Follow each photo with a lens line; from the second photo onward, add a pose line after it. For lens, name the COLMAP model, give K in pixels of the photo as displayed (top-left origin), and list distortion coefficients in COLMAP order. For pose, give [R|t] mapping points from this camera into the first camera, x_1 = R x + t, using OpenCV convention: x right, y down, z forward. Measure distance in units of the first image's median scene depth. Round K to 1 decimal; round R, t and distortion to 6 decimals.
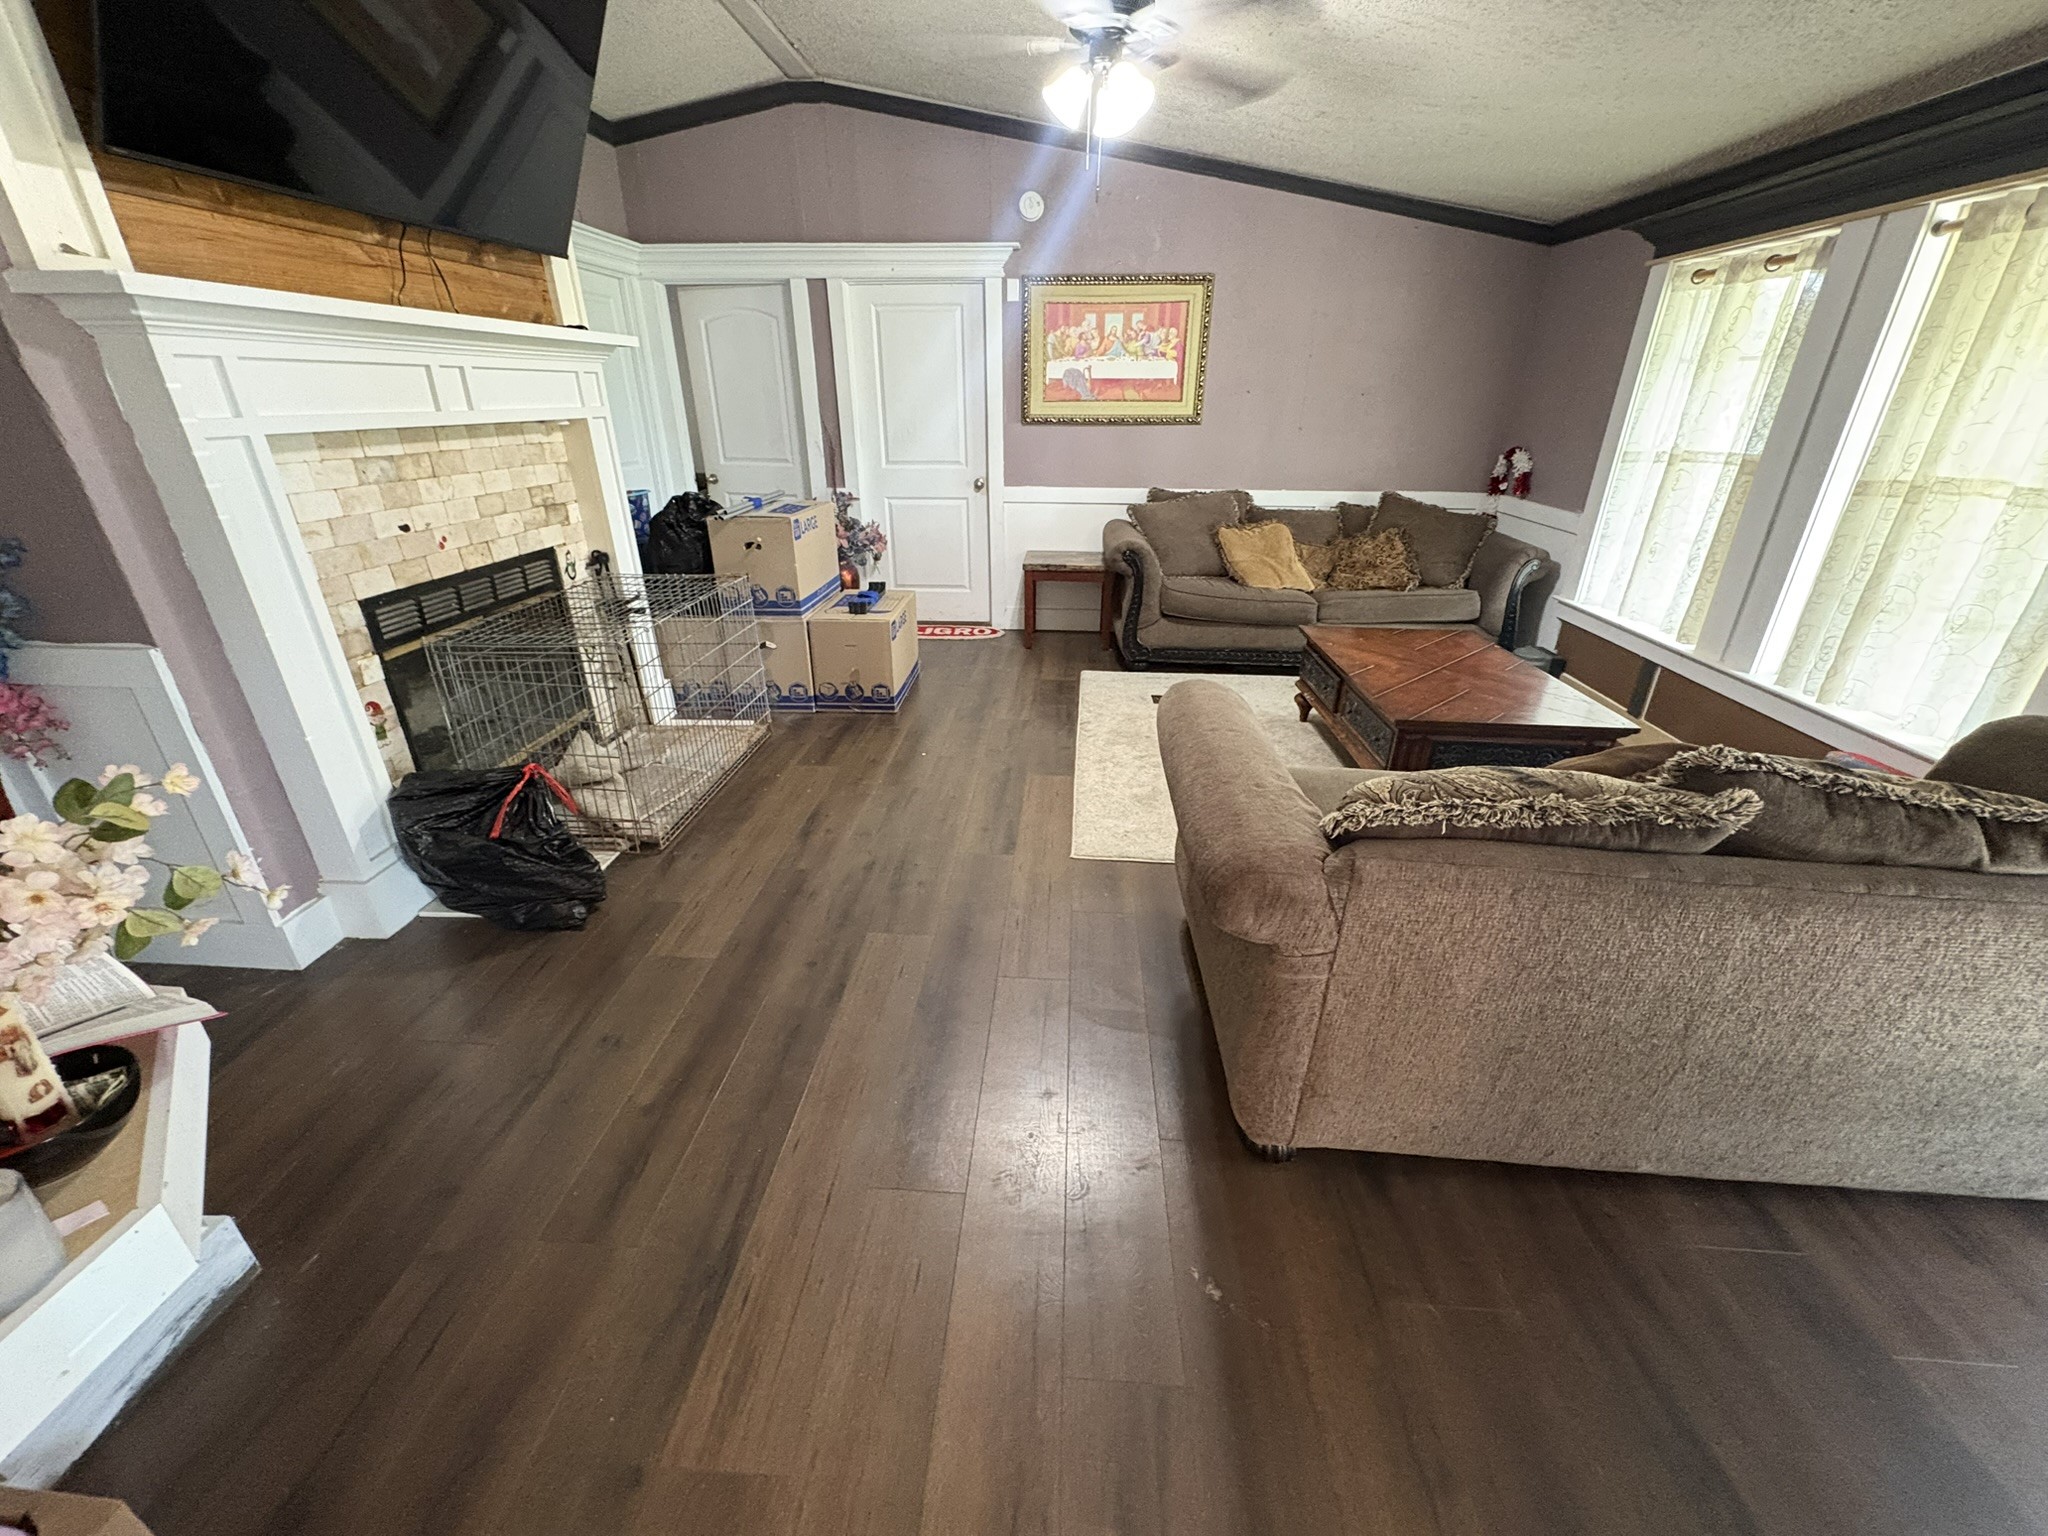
lens RADIAL K [[815.0, 0, 1029.8], [0, 815.0, 757.2], [0, 0, 1]] dist [-0.000403, -0.000041]
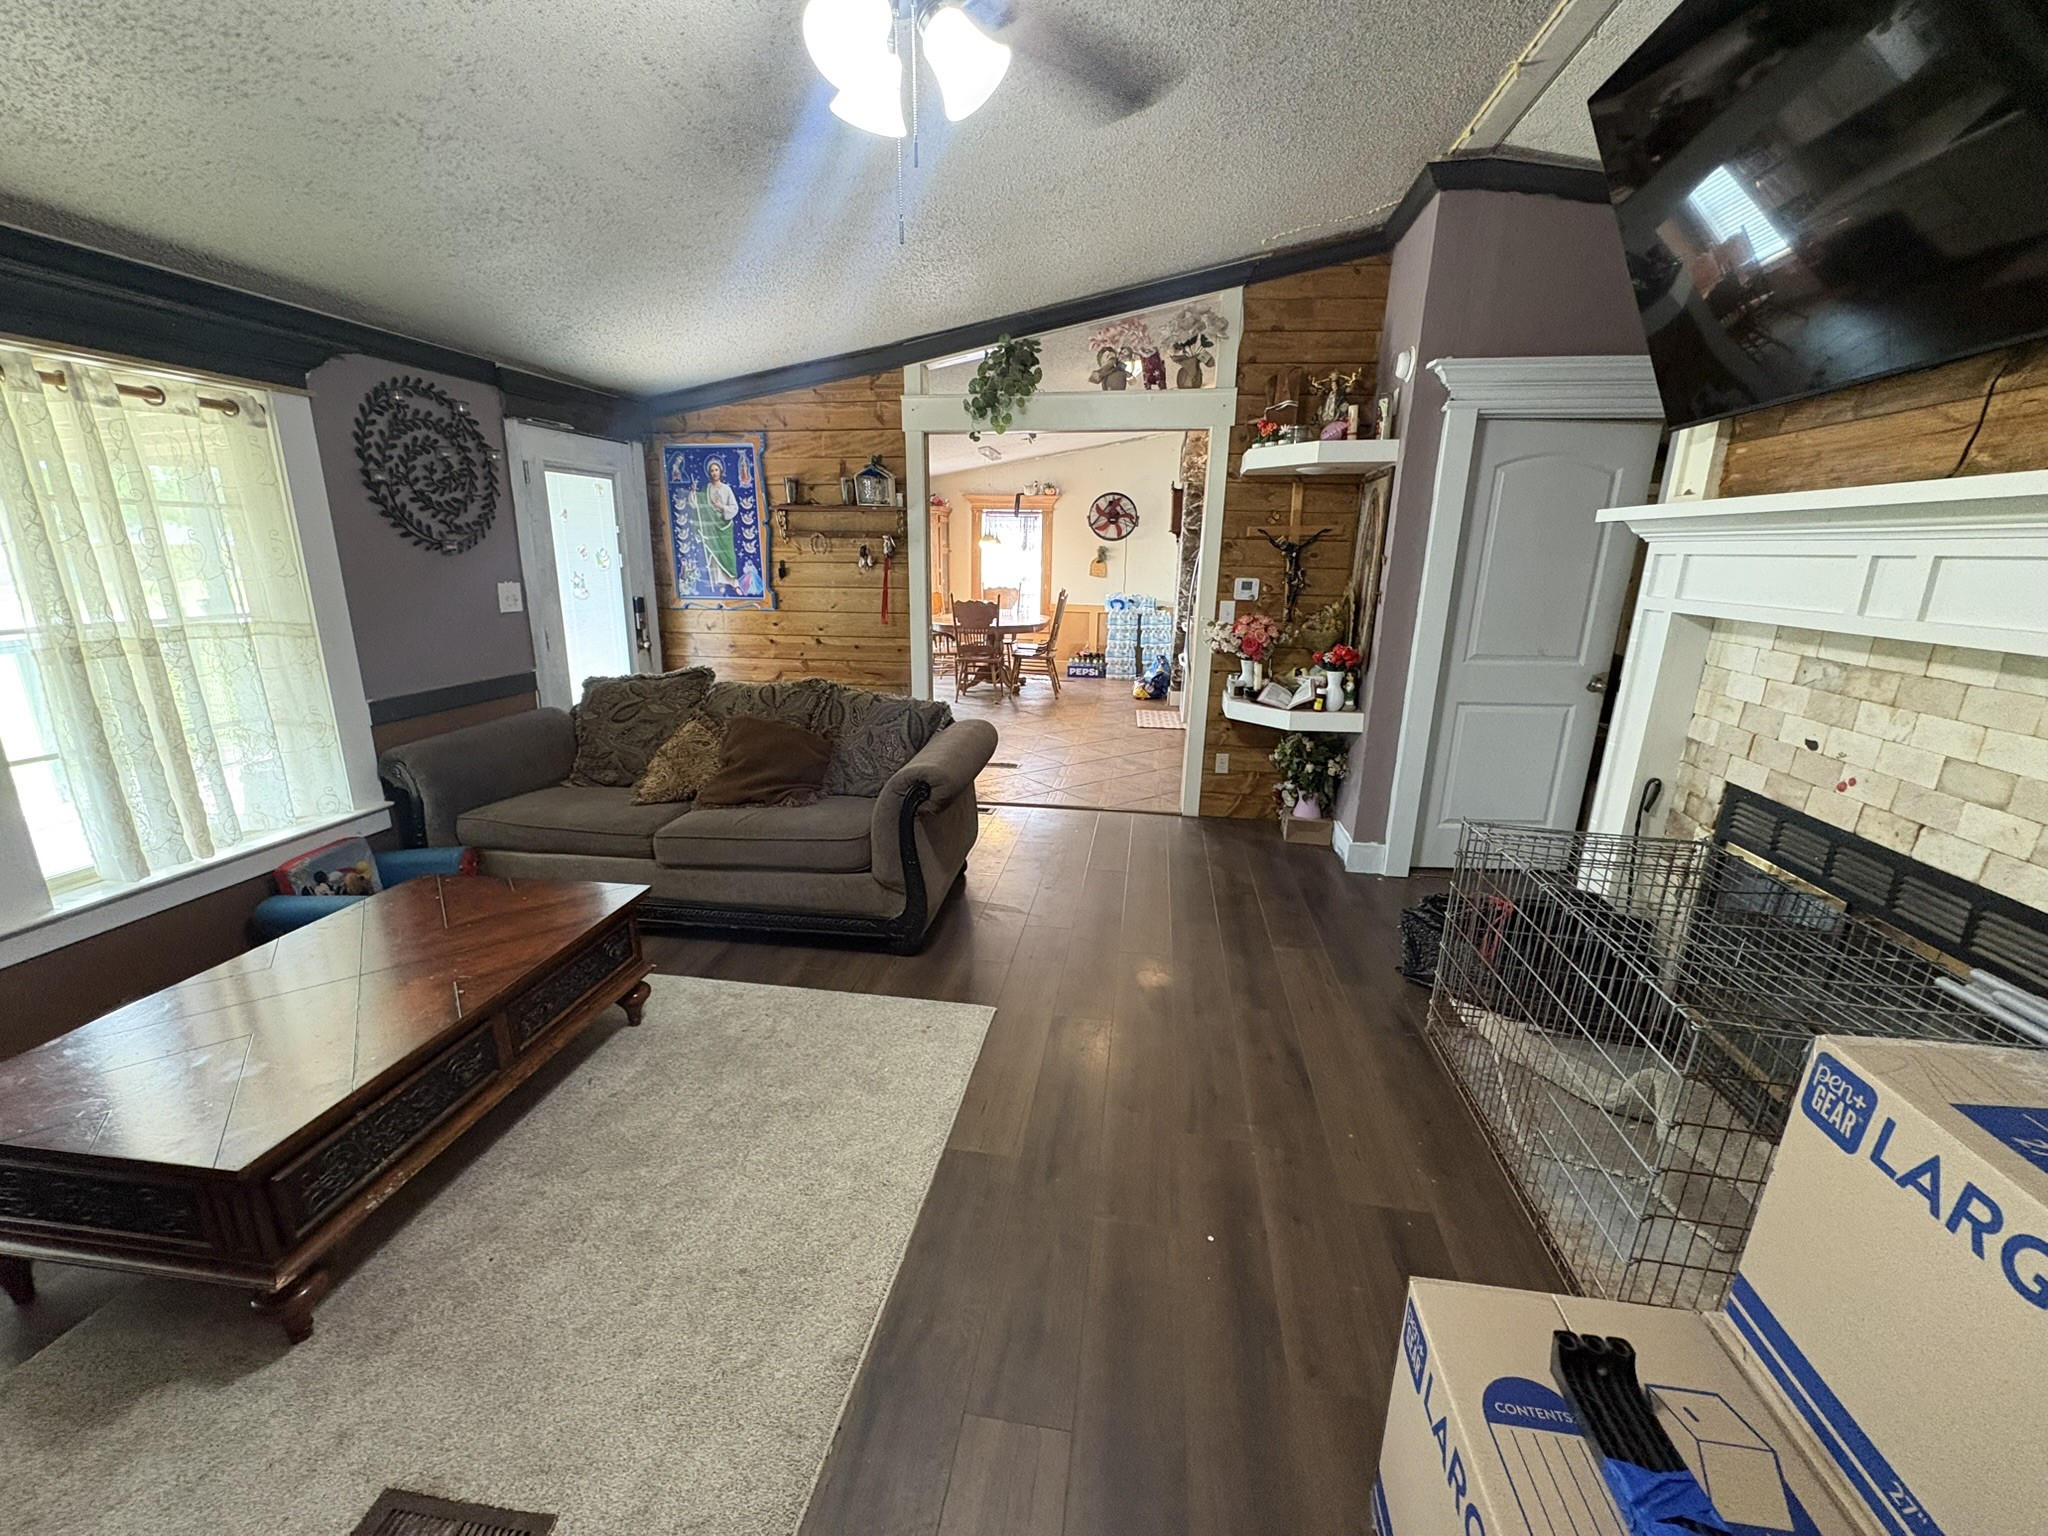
lens RADIAL K [[815.0, 0, 1035.0], [0, 815.0, 774.3], [0, 0, 1]] dist [-0.000403, -0.000041]
pose [[-0.996003, -0.045035, 0.077132, -0.033729], [0.014529, 0.770383, 0.637416, -0.476325], [-0.088127, 0.635989, -0.766650, 1.033319]]
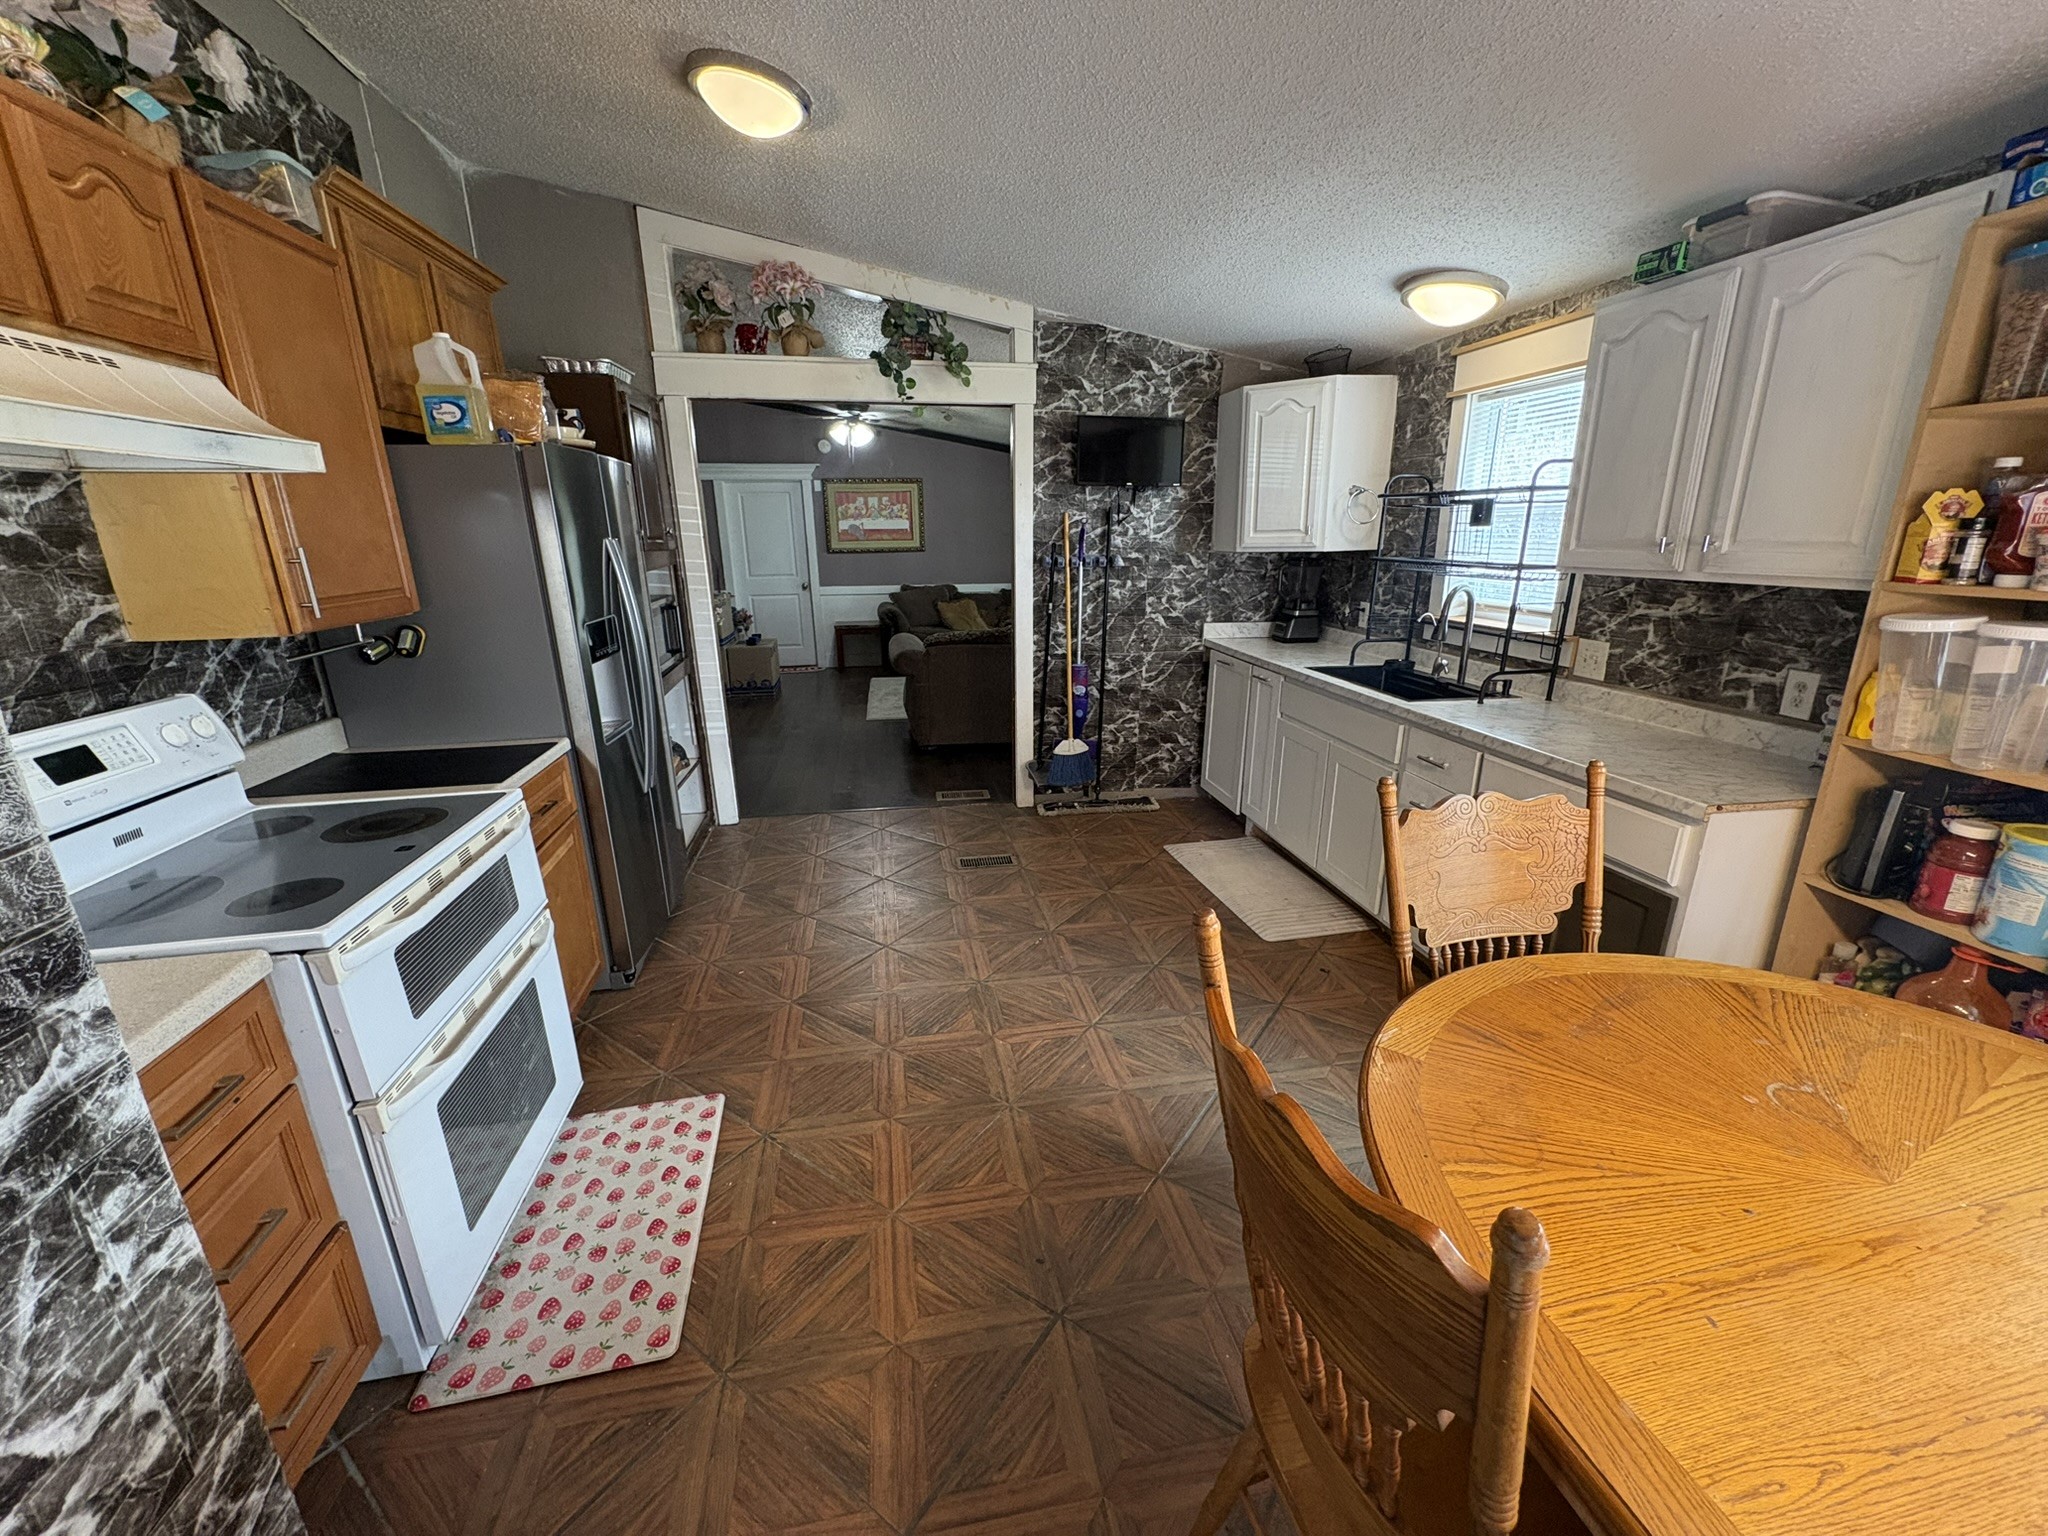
lens RADIAL K [[815.0, 0, 1025.5], [0, 815.0, 767.0], [0, 0, 1]] dist [-0.000403, -0.000041]
pose [[0.971376, -0.078717, 0.224126, -0.030846], [0.109248, 0.985837, -0.127244, 0.417861], [-0.210935, 0.148087, 0.966218, -0.955434]]
